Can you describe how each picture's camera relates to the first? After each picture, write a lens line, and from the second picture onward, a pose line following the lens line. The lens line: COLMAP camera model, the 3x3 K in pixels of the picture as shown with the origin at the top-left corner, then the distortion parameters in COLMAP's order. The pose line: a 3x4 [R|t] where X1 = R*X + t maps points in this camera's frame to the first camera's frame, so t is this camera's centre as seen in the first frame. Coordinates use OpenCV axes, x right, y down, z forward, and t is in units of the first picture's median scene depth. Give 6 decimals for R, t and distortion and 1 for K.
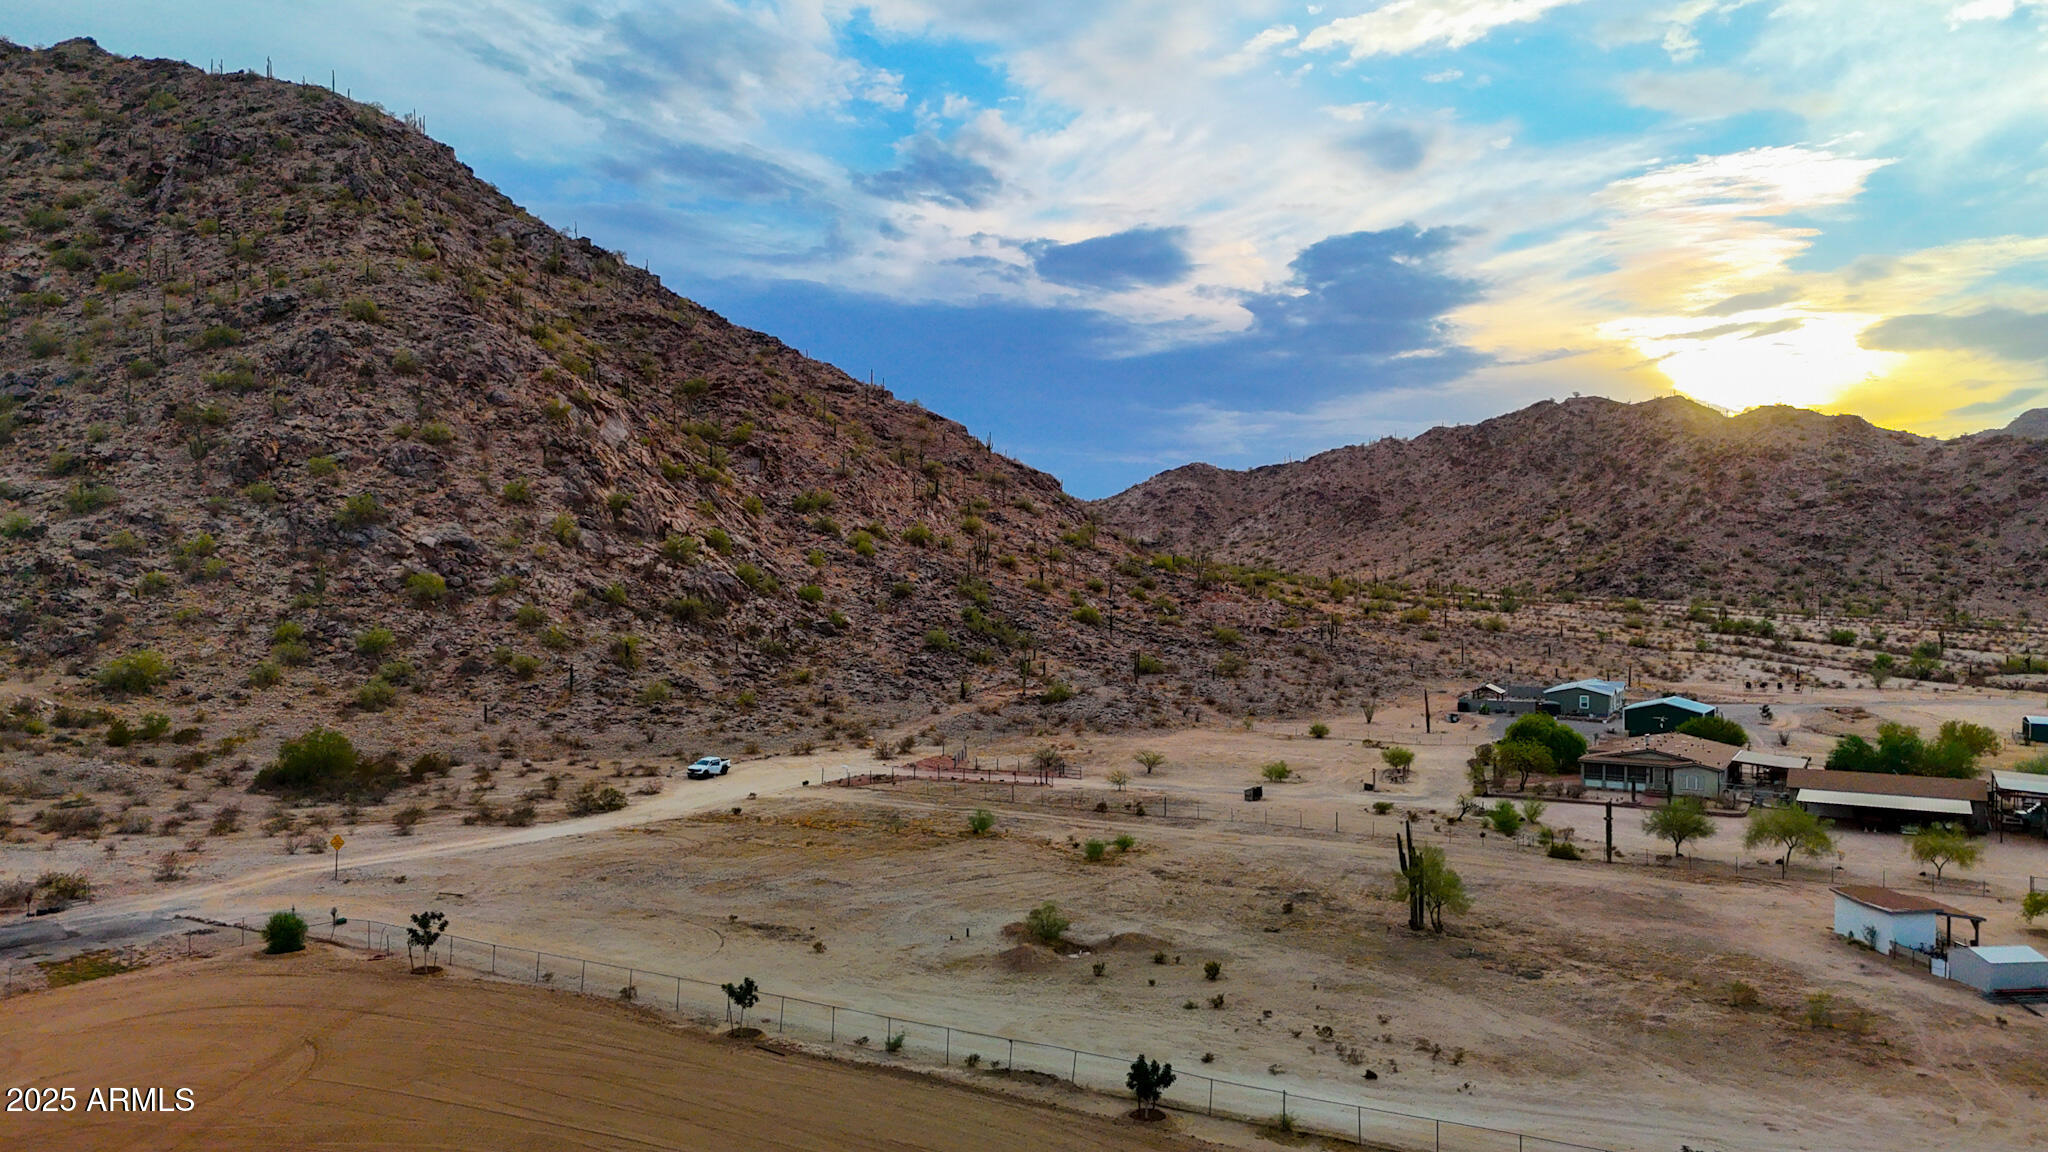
lens RADIAL K [[1483.2, 0, 1051.8], [0, 1483.2, 577.5], [0, 0, 1]] dist [0.076361, -0.064953]
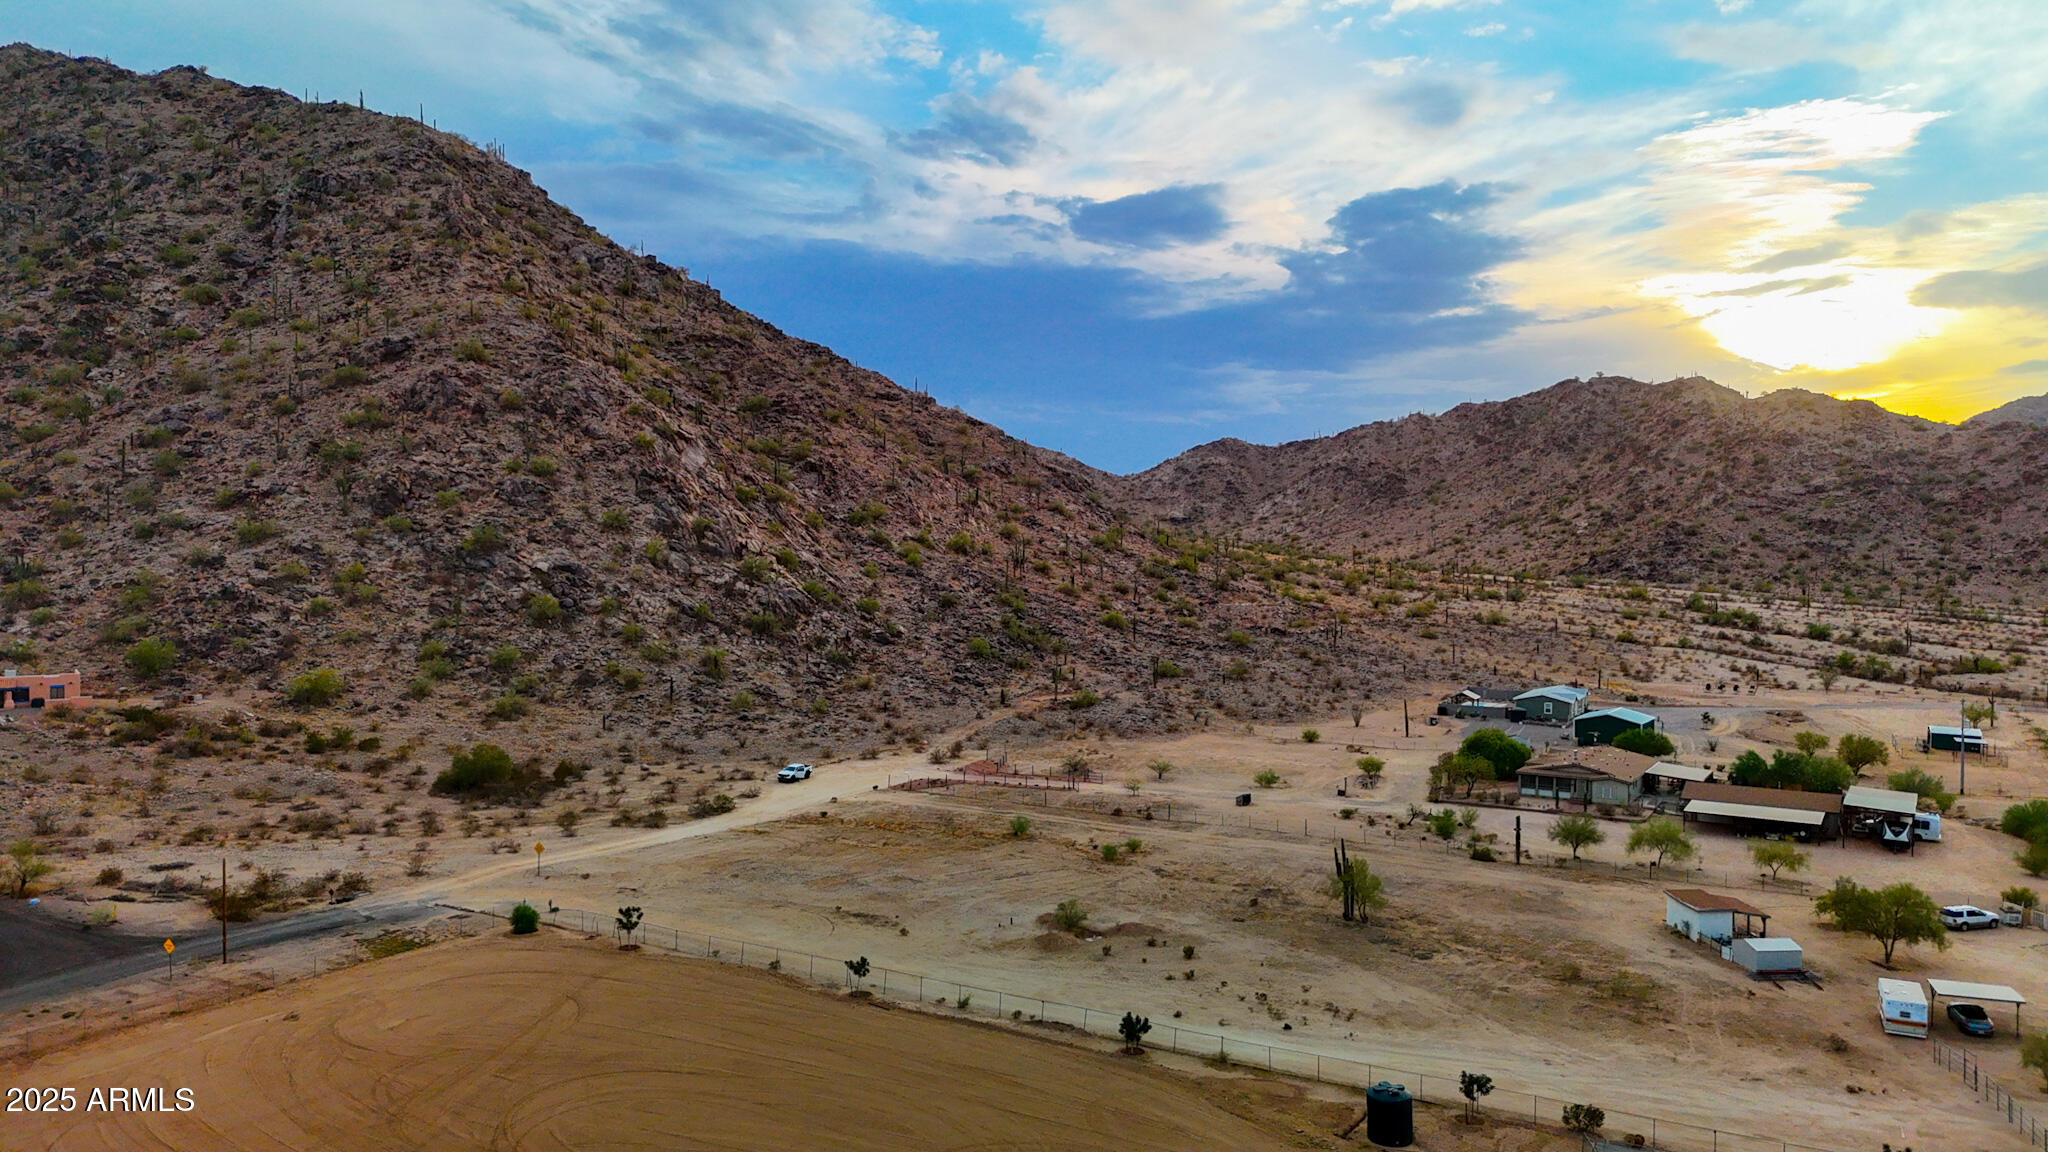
lens RADIAL K [[1483.2, 0, 1051.8], [0, 1483.2, 577.5], [0, 0, 1]] dist [0.076361, -0.064953]
pose [[0.999724, 0.001740, -0.023412, 0.003000], [-0.001118, 0.999647, 0.026557, -0.029576], [0.023450, -0.026524, 0.999373, -0.092394]]
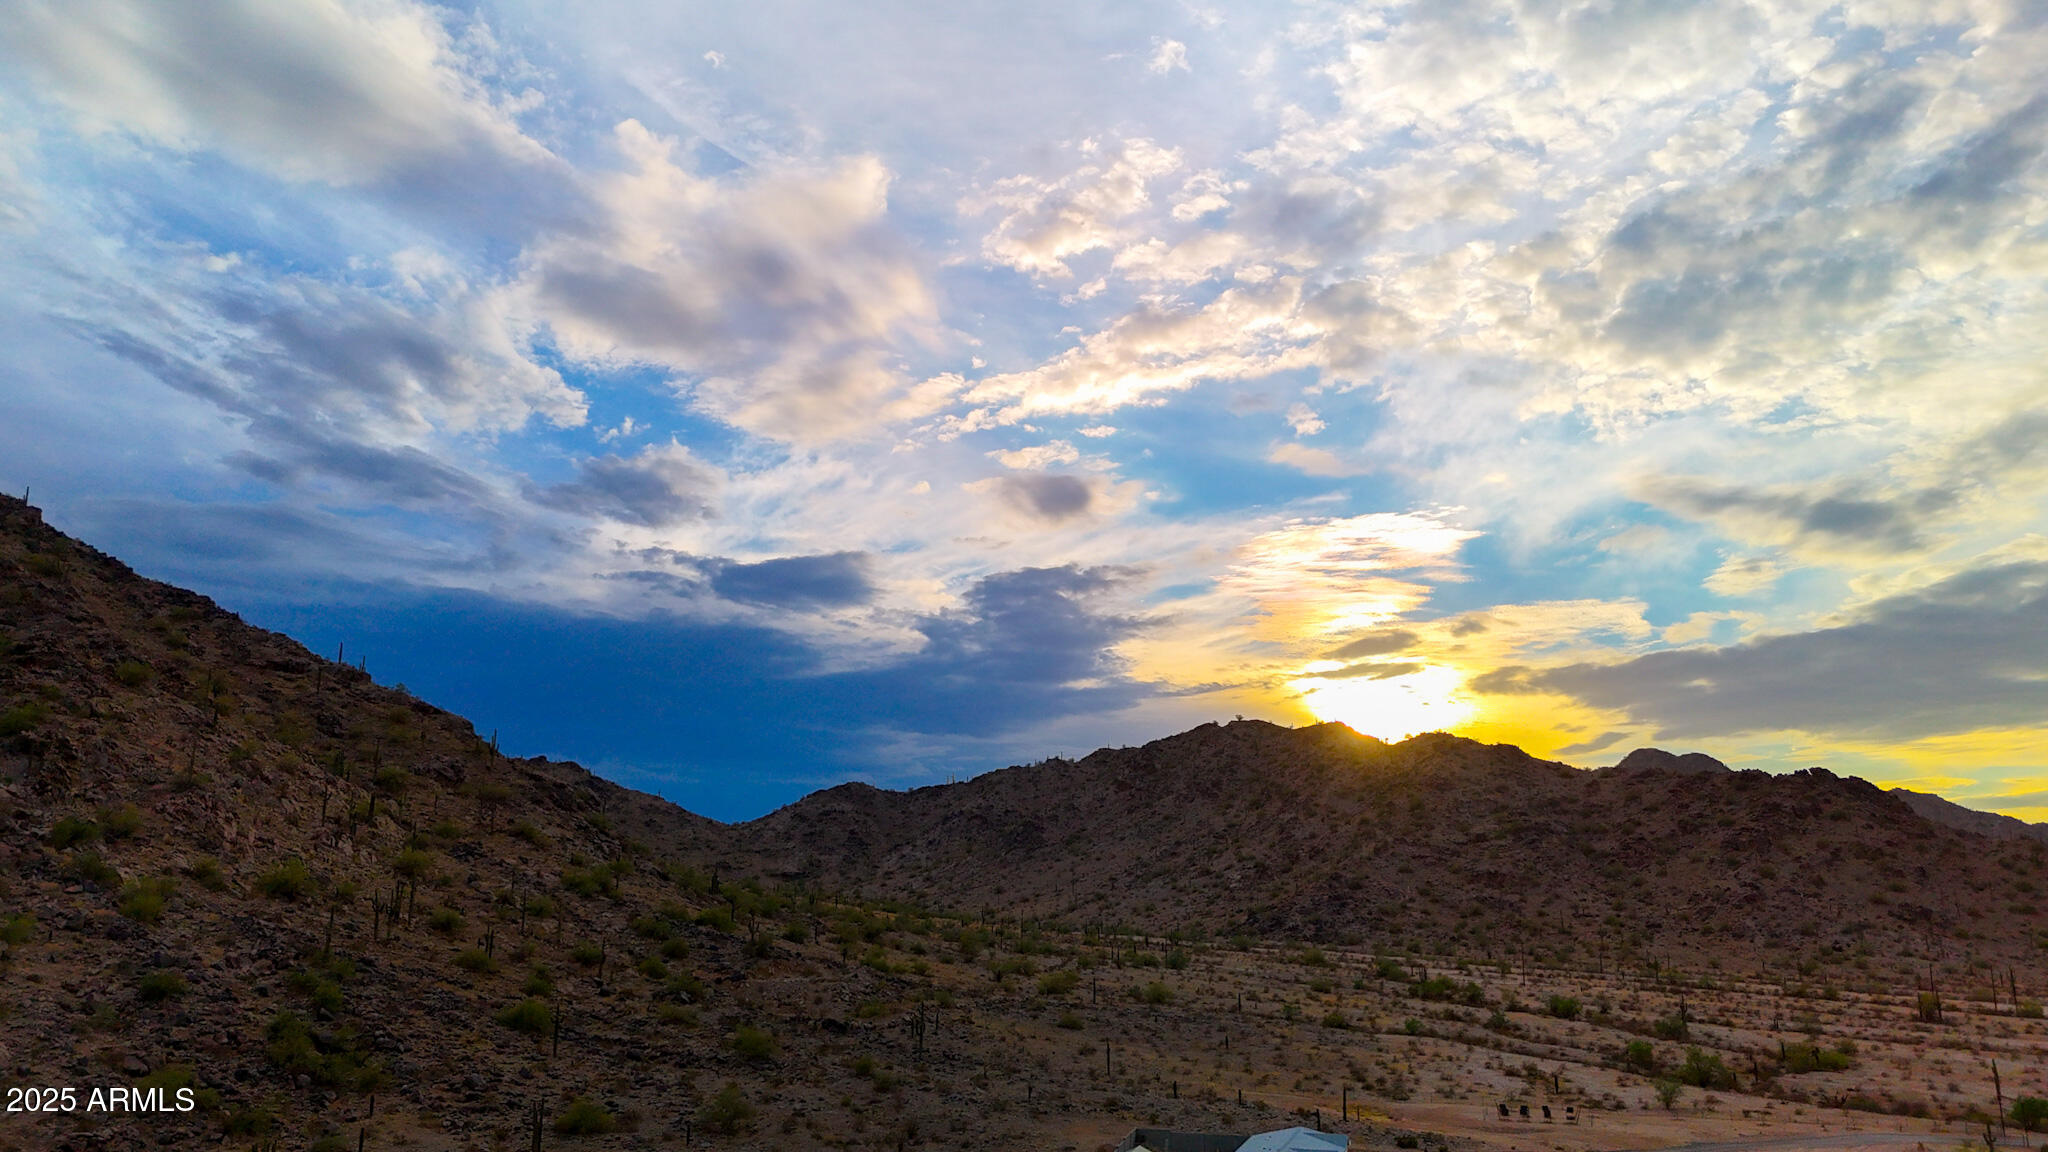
lens RADIAL K [[1495.9, 0, 1048.6], [0, 1495.9, 581.6], [0, 0, 1]] dist [0.056390, -0.047578]
pose [[0.977171, 0.043422, 0.207969, 0.078832], [0.001427, 0.977528, -0.210802, -0.014977], [-0.212449, 0.206287, 0.955150, 0.259247]]
